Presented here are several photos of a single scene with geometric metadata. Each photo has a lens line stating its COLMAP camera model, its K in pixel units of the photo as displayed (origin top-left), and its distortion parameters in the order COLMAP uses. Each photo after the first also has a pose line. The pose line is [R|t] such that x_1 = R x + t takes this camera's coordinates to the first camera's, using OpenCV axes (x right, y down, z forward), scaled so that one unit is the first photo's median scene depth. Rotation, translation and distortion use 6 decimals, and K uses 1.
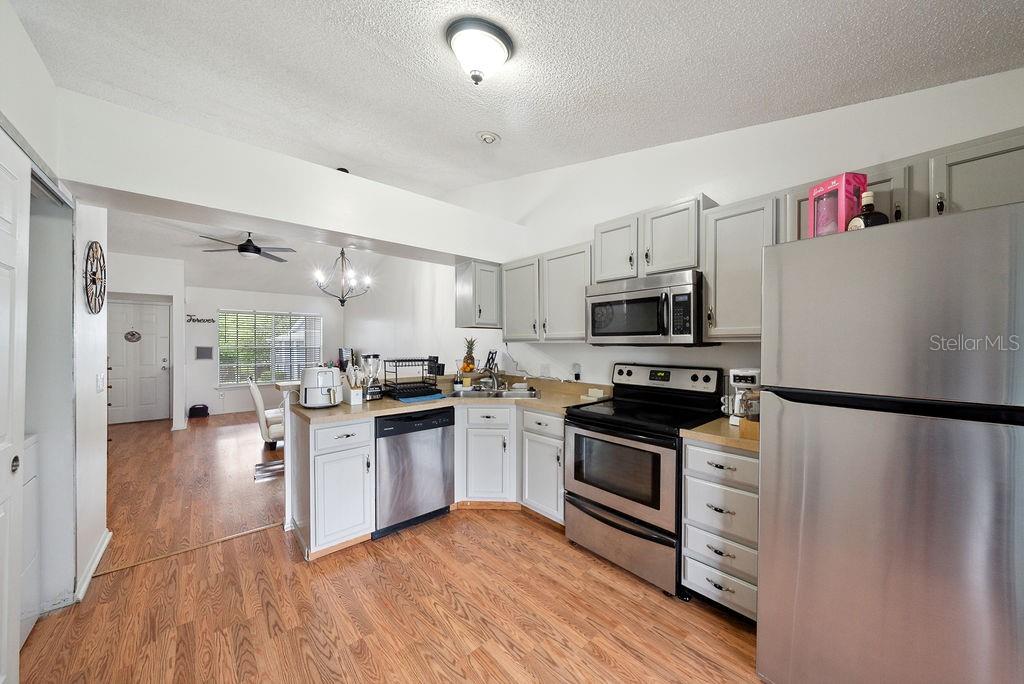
lens RADIAL K [[361.0, 0, 529.6], [0, 361.0, 343.4], [0, 0, 1]] dist [-0.001097, 0.000032]
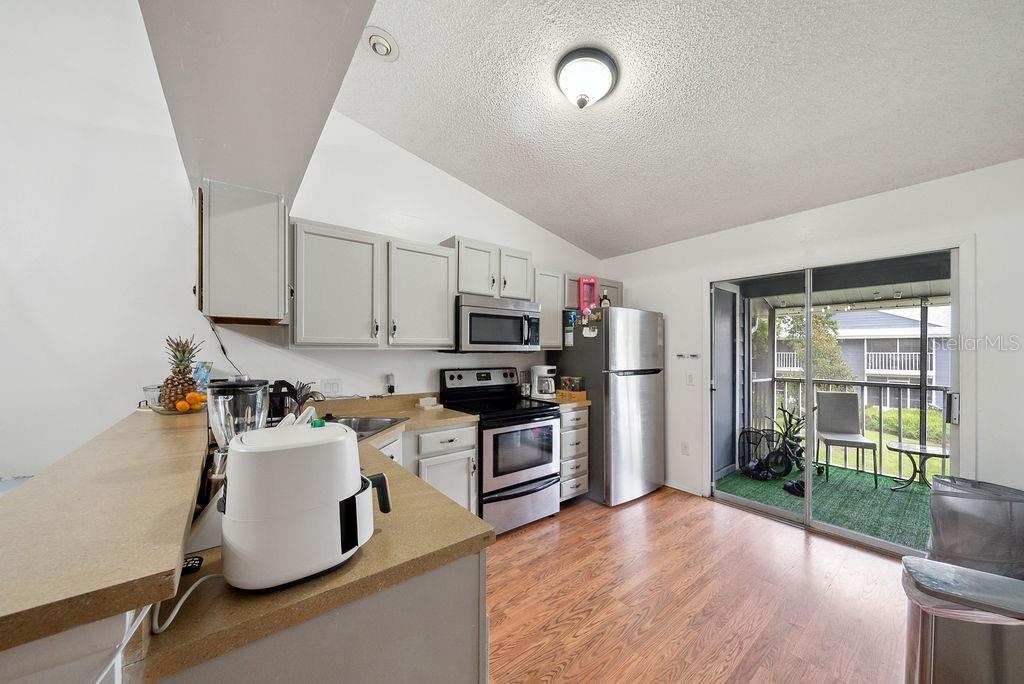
lens RADIAL K [[361.0, 0, 512.8], [0, 361.0, 349.4], [0, 0, 1]] dist [-0.001097, 0.000032]
pose [[0.070222, 0.004110, 0.997523, -0.890122], [-0.001226, 0.999991, -0.004034, 0.000491], [-0.997531, -0.000940, 0.070227, 0.821963]]
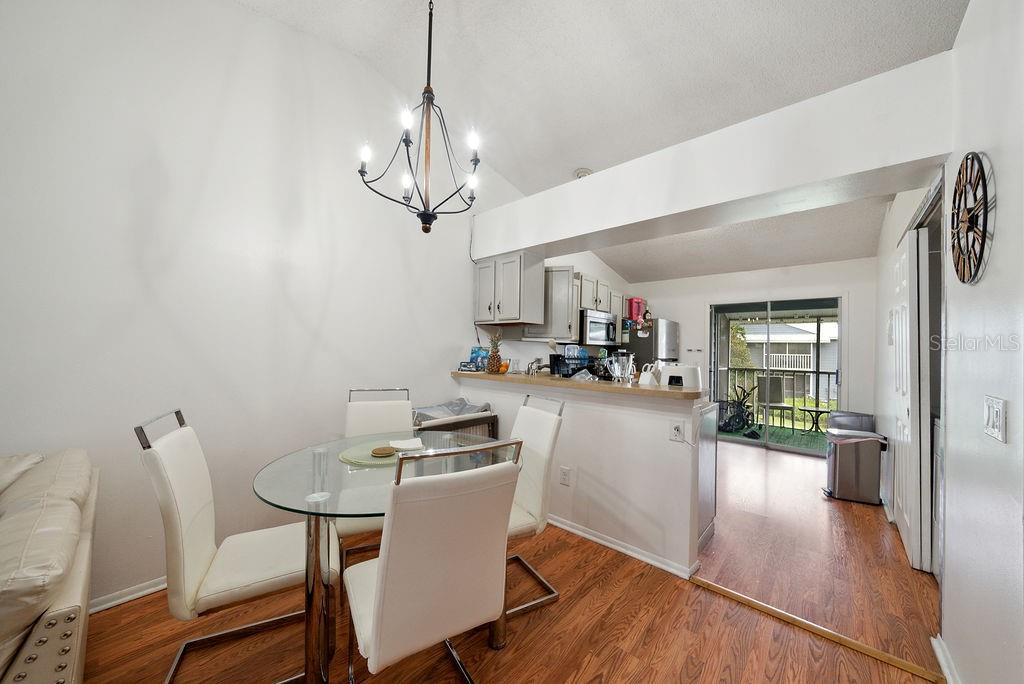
lens RADIAL K [[361.0, 0, 513.8], [0, 361.0, 347.1], [0, 0, 1]] dist [-0.001097, 0.000032]
pose [[-0.108134, 0.006098, 0.994118, -1.458396], [-0.016187, 0.999838, -0.007893, 0.030865], [-0.994005, -0.016945, -0.108018, 1.508023]]
